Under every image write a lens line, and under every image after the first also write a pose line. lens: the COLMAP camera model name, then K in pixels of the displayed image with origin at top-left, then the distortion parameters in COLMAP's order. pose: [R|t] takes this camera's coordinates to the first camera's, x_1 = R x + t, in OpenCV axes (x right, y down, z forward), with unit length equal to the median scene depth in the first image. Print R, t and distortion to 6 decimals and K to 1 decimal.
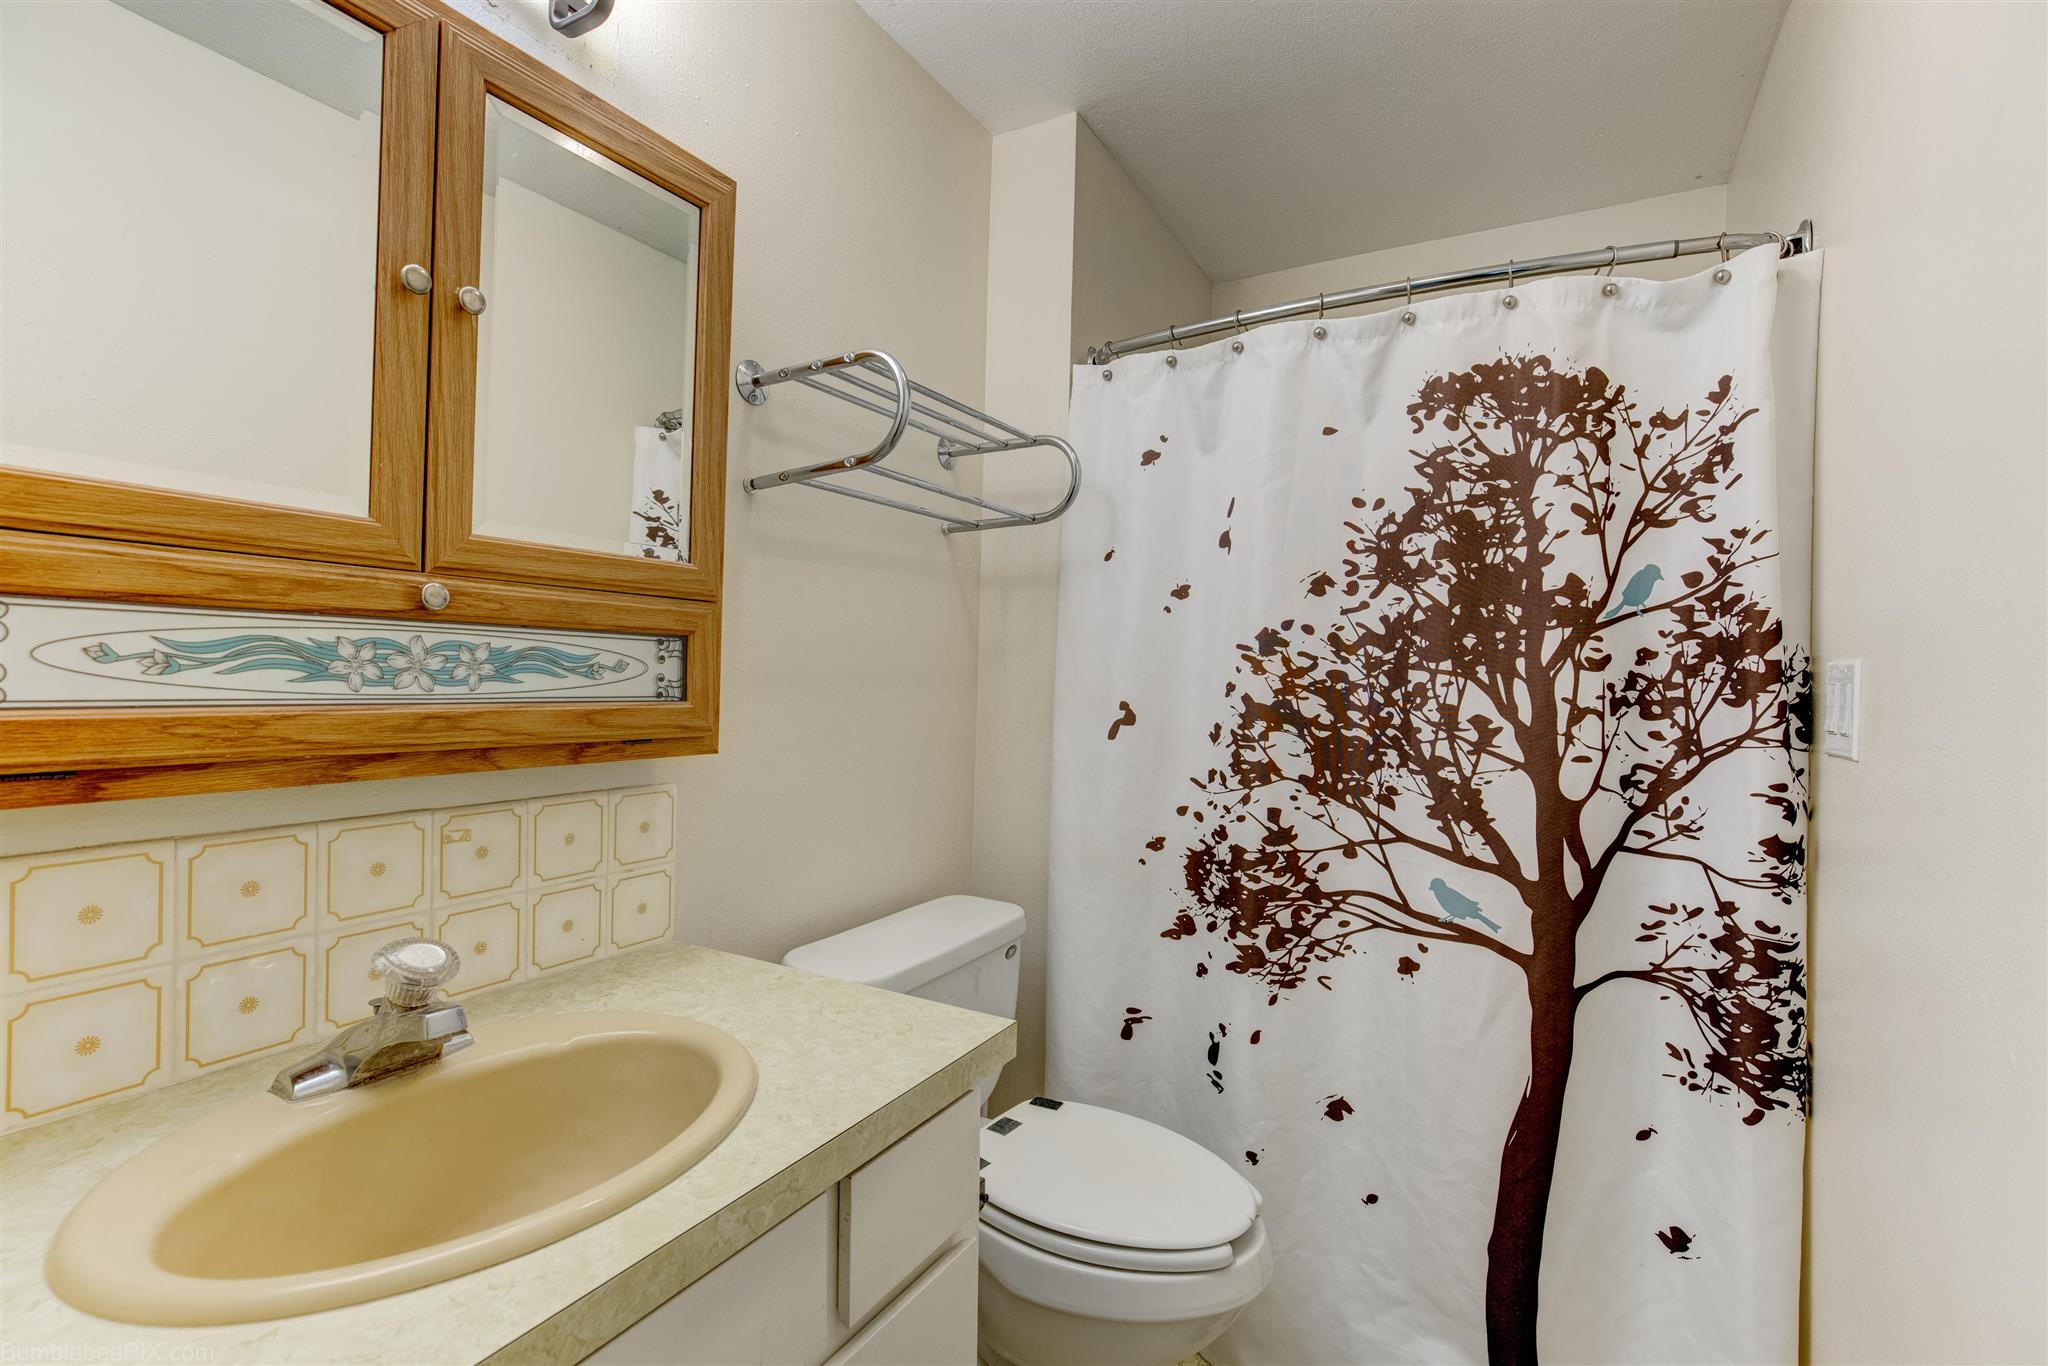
lens RADIAL K [[928.7, 0, 1024.0], [0, 928.7, 681.3], [0, 0, 1]] dist [-0.008258, 0.004066]
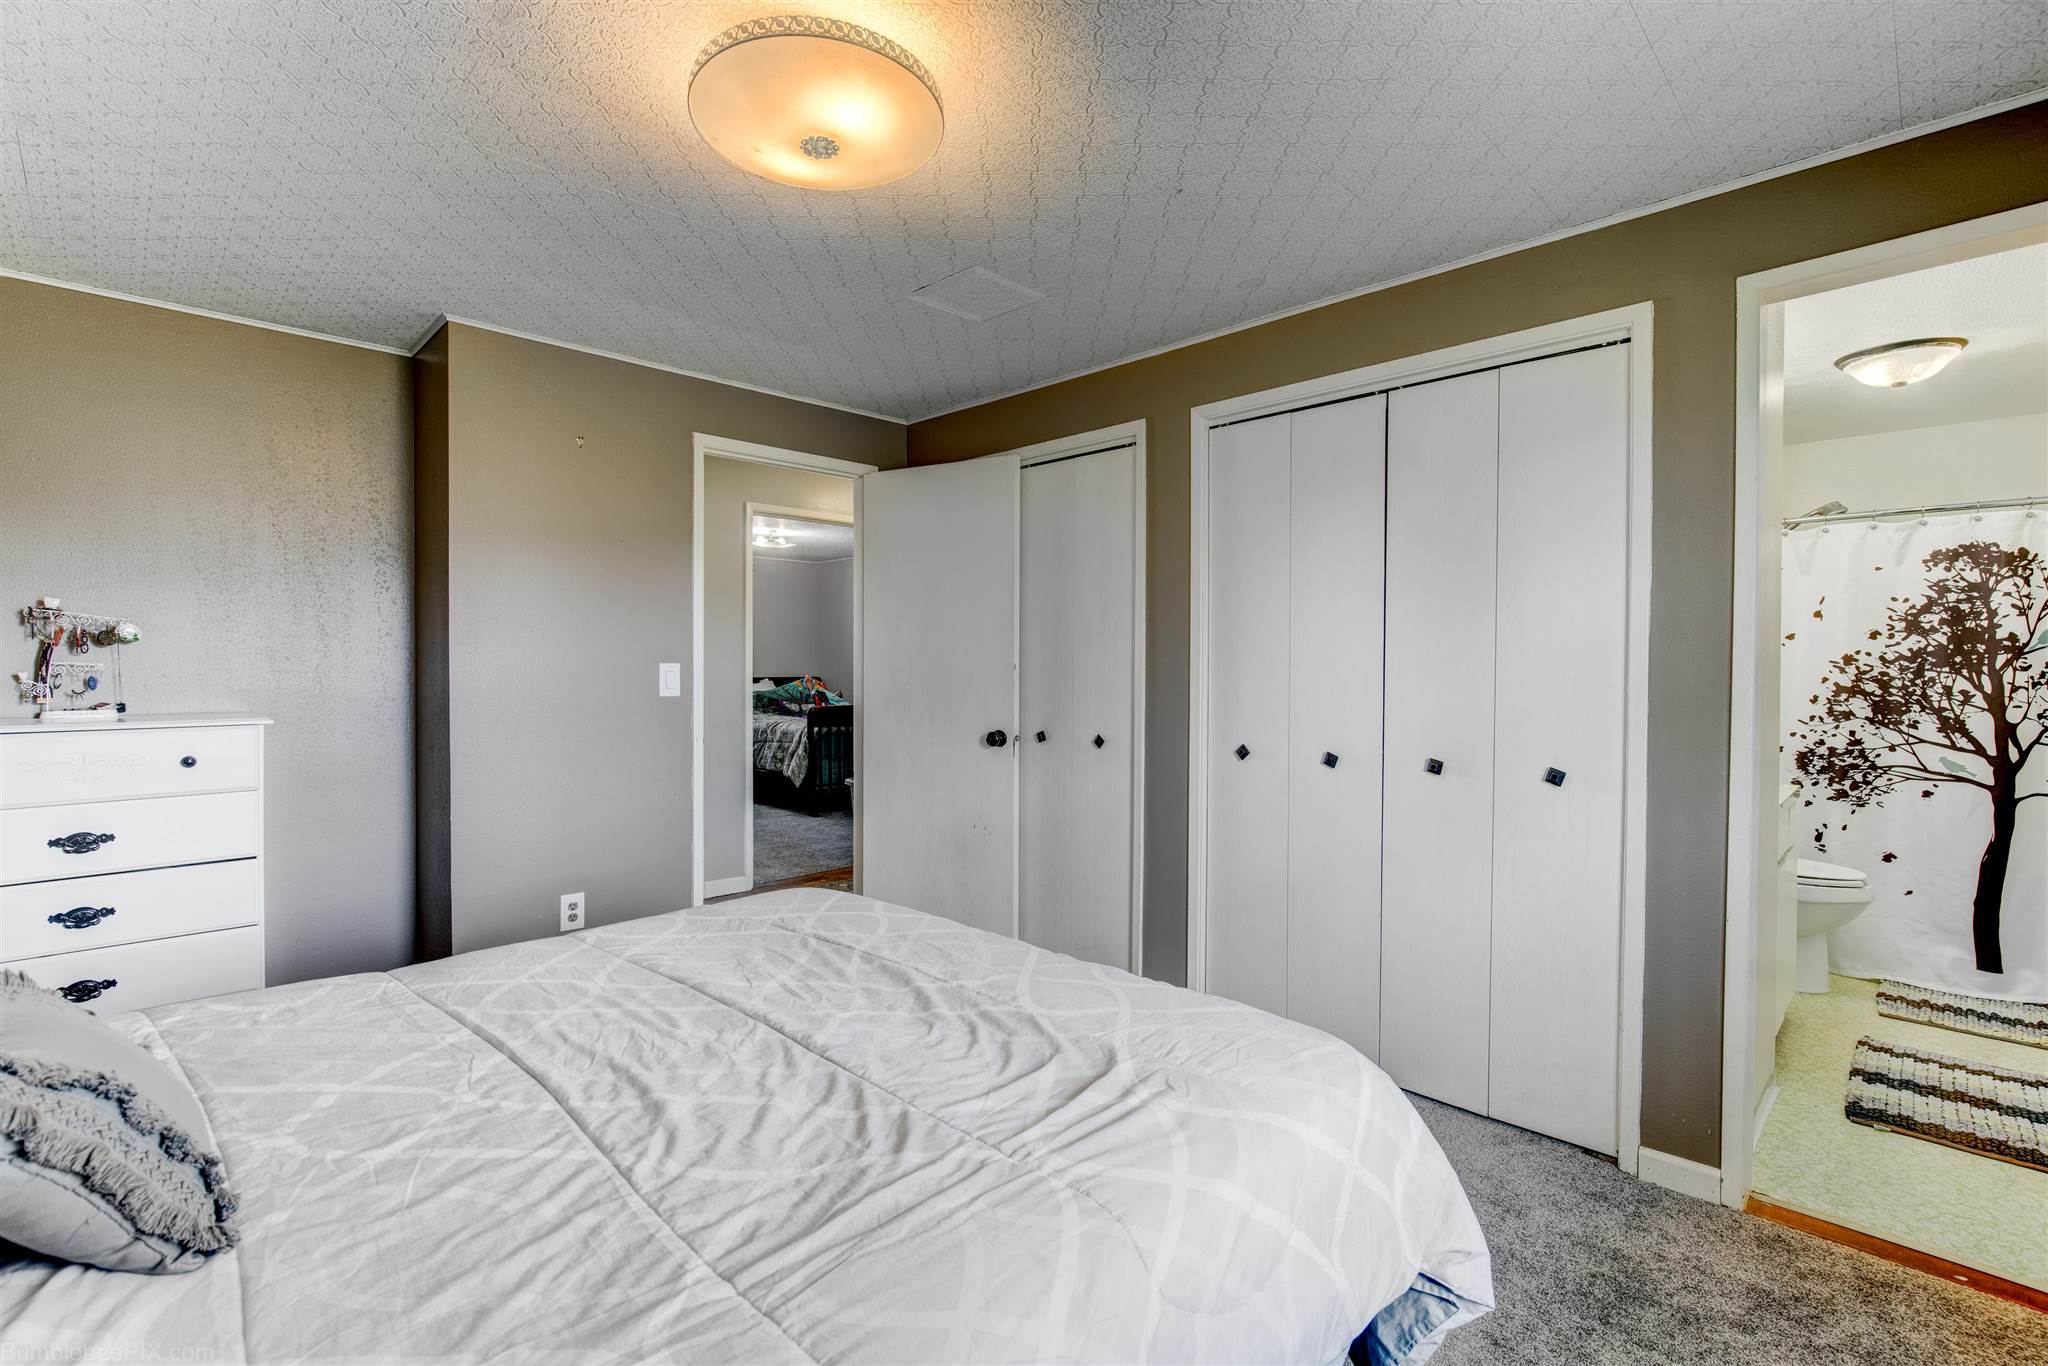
lens RADIAL K [[928.7, 0, 1016.3], [0, 928.7, 678.2], [0, 0, 1]] dist [-0.008258, 0.004066]
pose [[0.966186, -0.014344, -0.257446, -1.234901], [0.015978, 0.999863, 0.004255, -0.041914], [0.257350, -0.008225, 0.966283, -1.905804]]
